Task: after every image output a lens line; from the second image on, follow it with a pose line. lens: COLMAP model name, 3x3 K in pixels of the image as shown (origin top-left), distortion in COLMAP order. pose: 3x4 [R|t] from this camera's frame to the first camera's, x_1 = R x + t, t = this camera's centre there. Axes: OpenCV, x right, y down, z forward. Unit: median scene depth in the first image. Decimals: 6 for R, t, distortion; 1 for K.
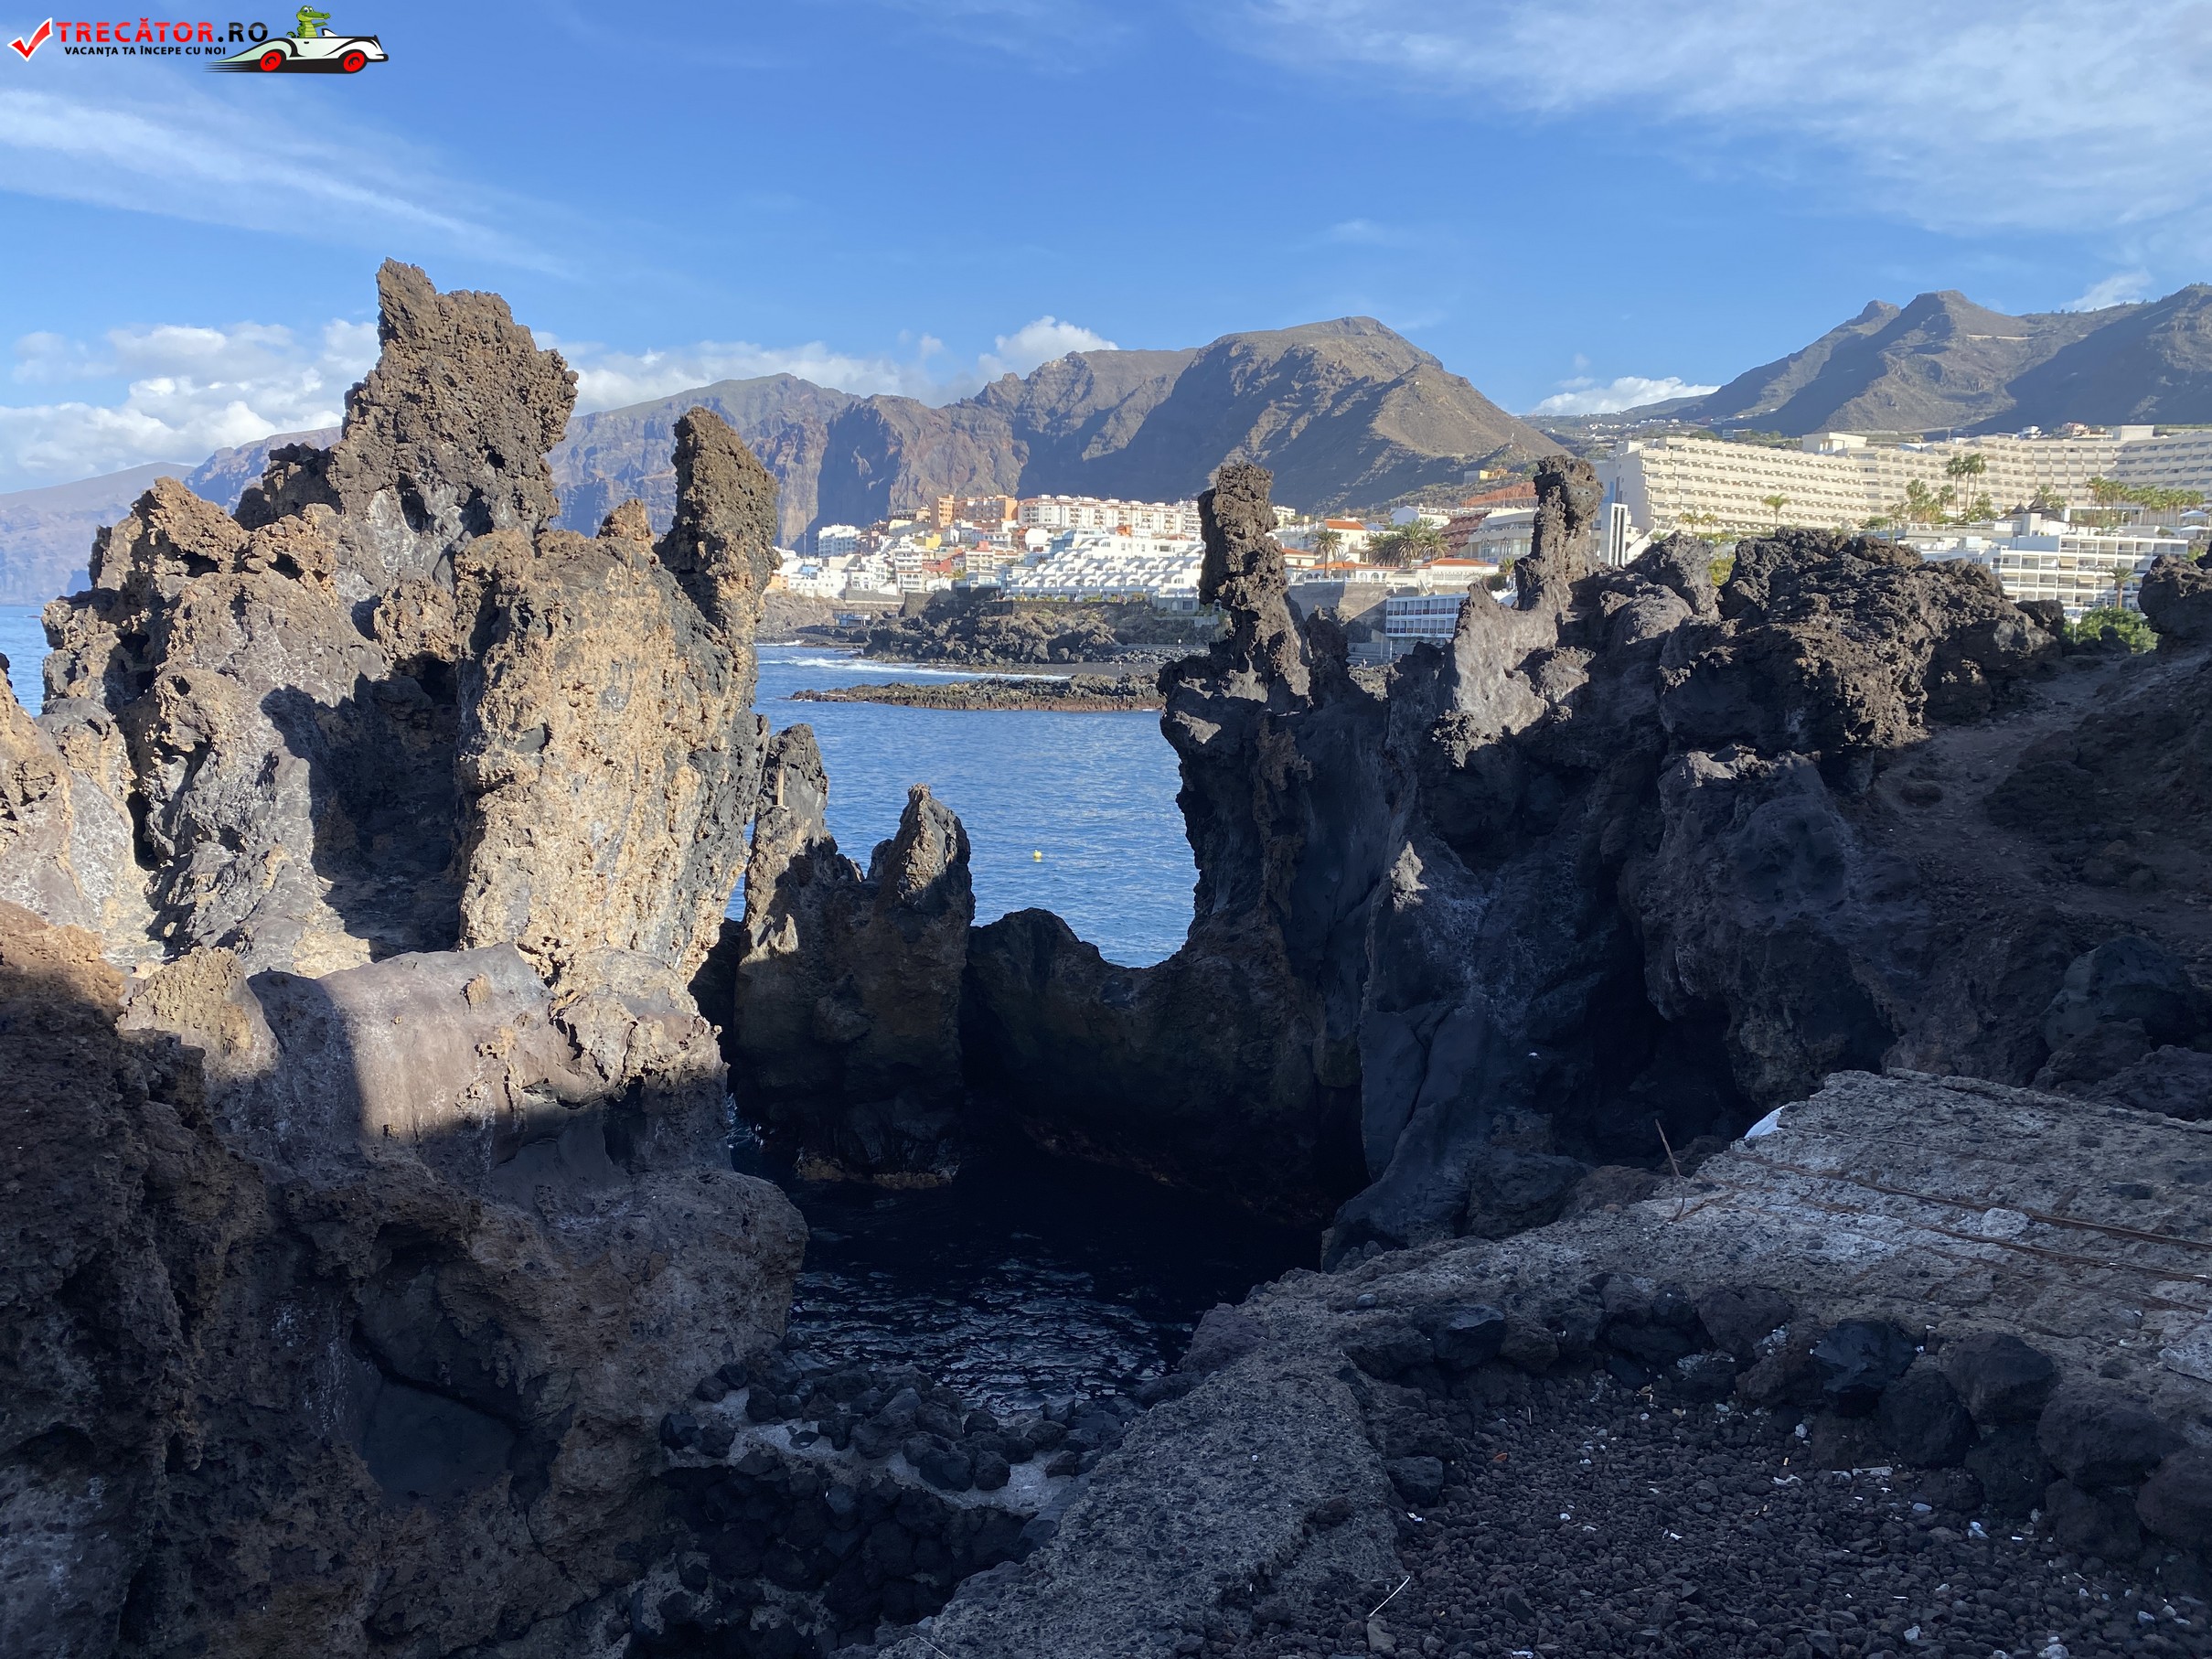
lens RADIAL K [[1635.8, 0, 1068.9], [0, 1635.8, 794.0], [0, 0, 1]] dist [-0.013735, 0.008390]
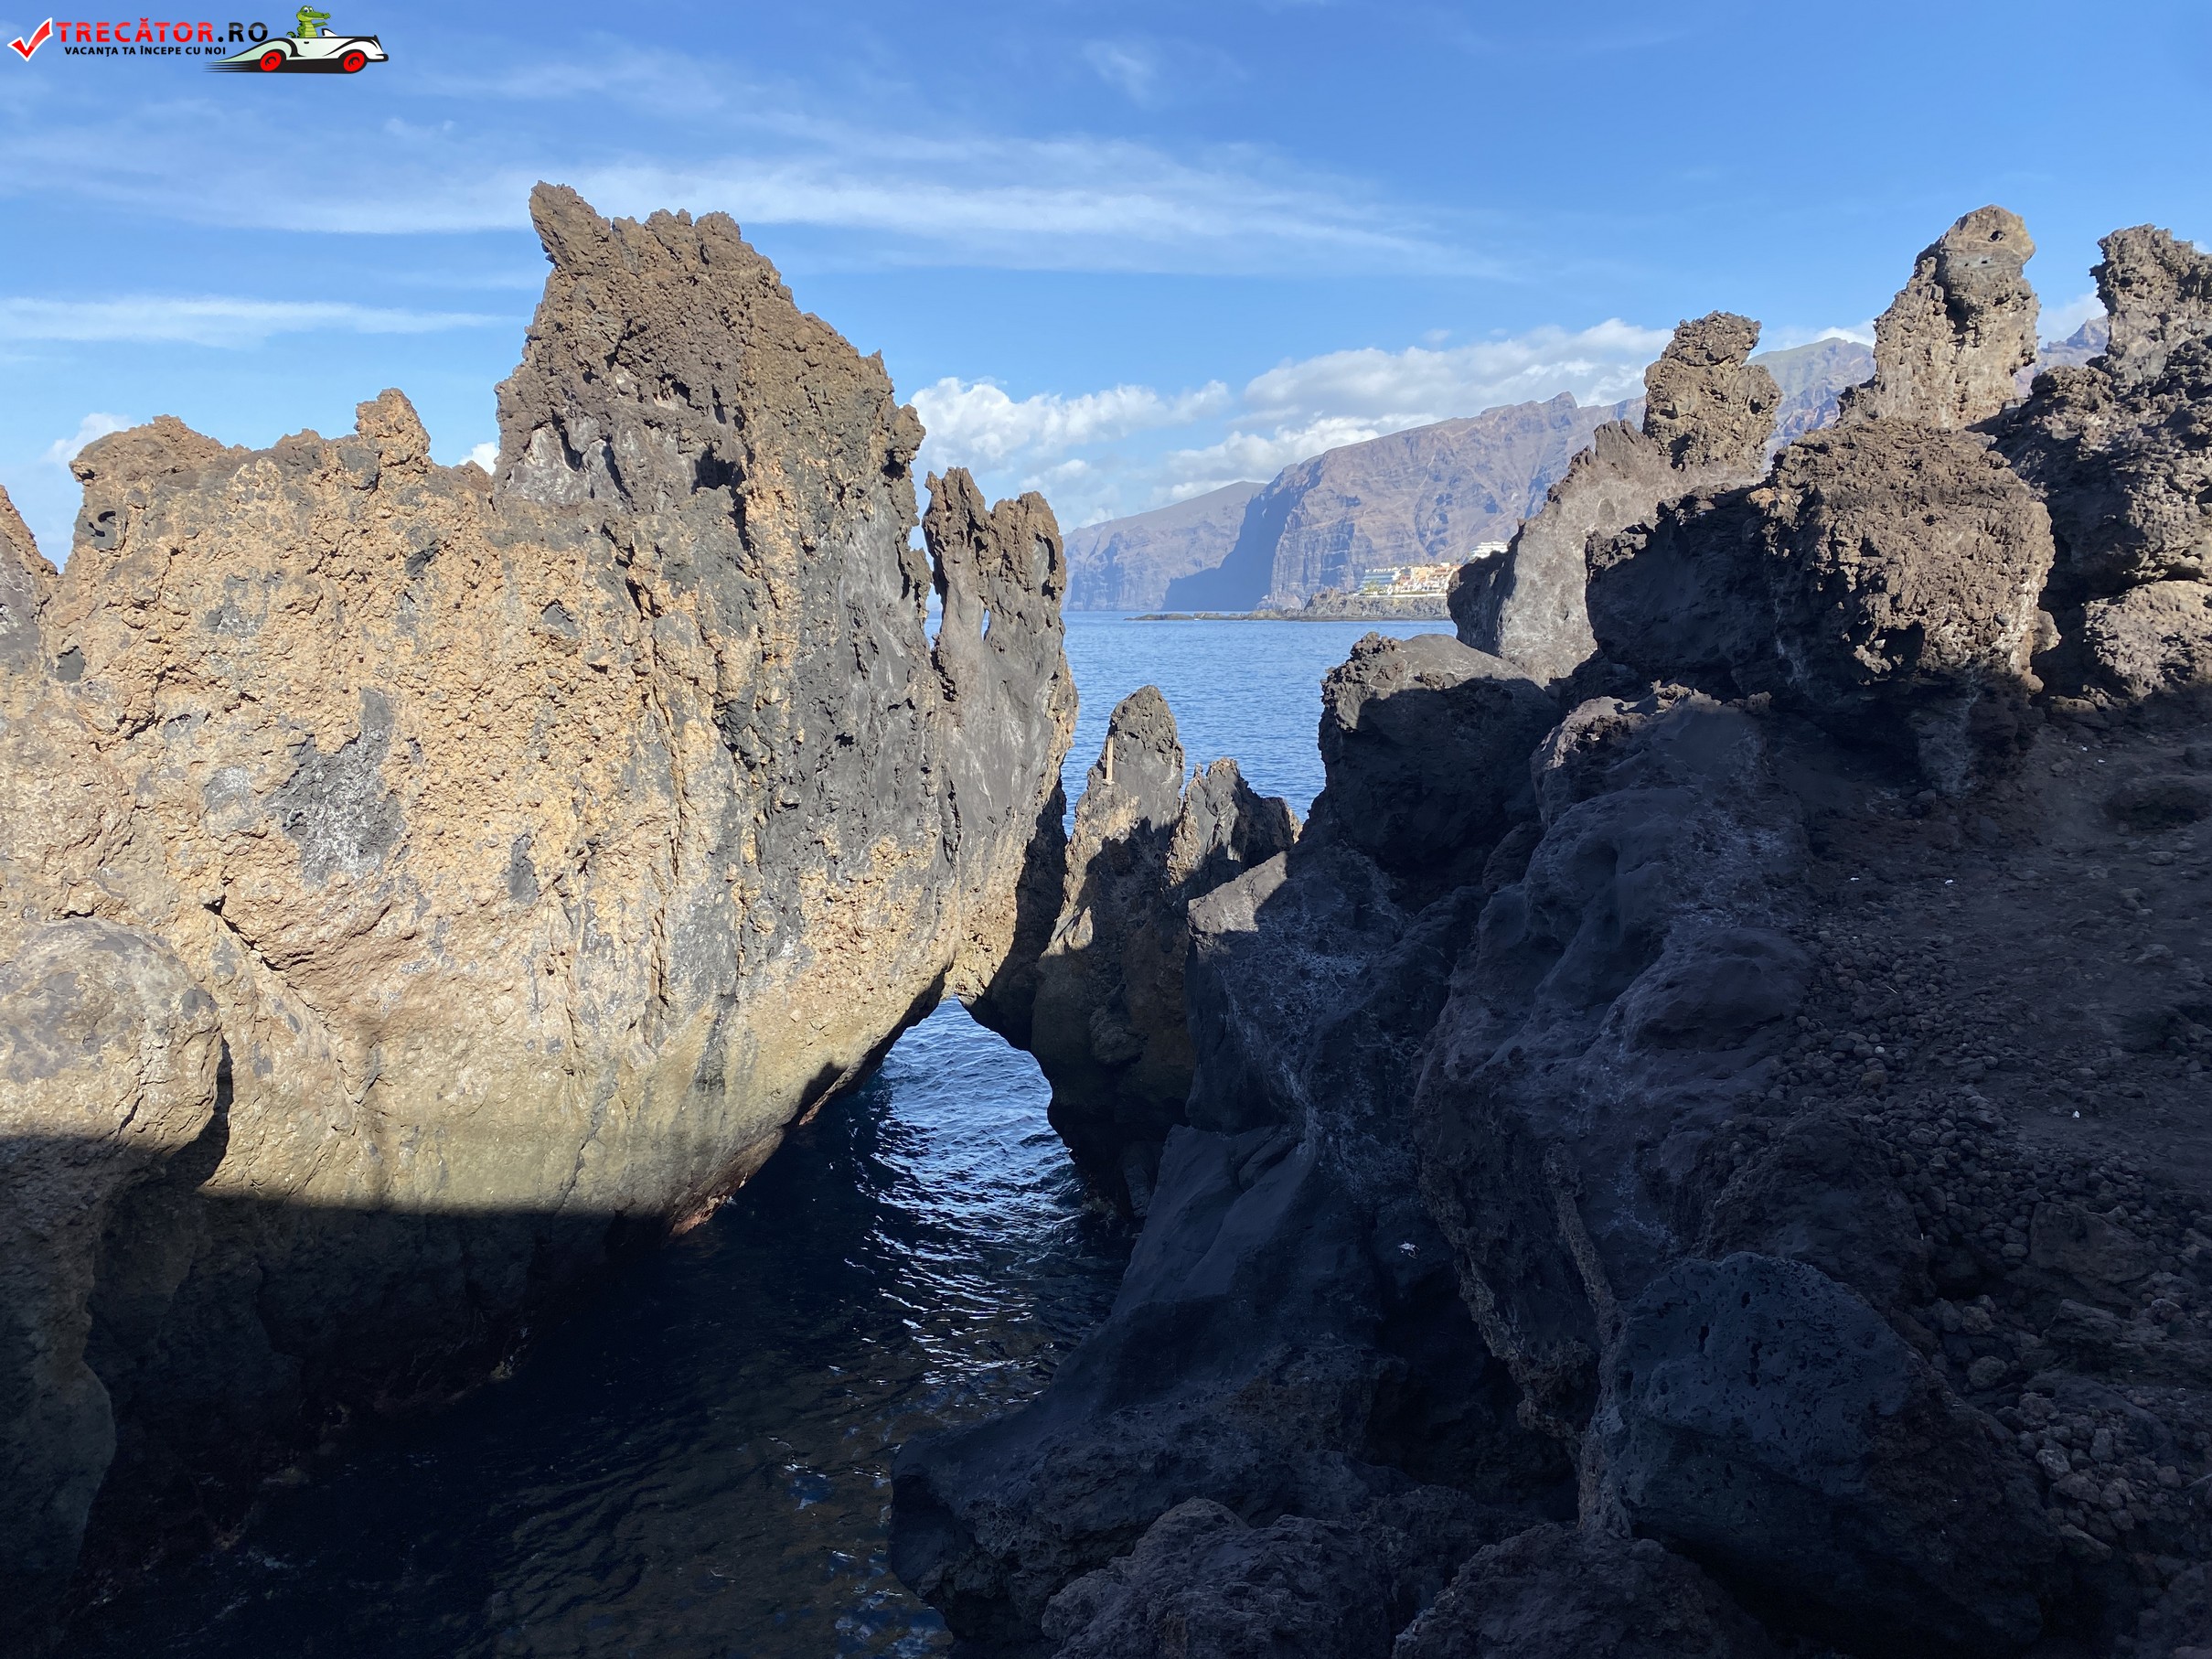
lens RADIAL K [[1635.8, 0, 1136.0], [0, 1635.8, 813.5], [0, 0, 1]] dist [-0.013735, 0.008390]
pose [[0.836663, 0.046362, -0.545752, 0.405008], [-0.036766, 0.998918, 0.028494, -0.000071], [0.546483, -0.003775, 0.837462, 0.385839]]
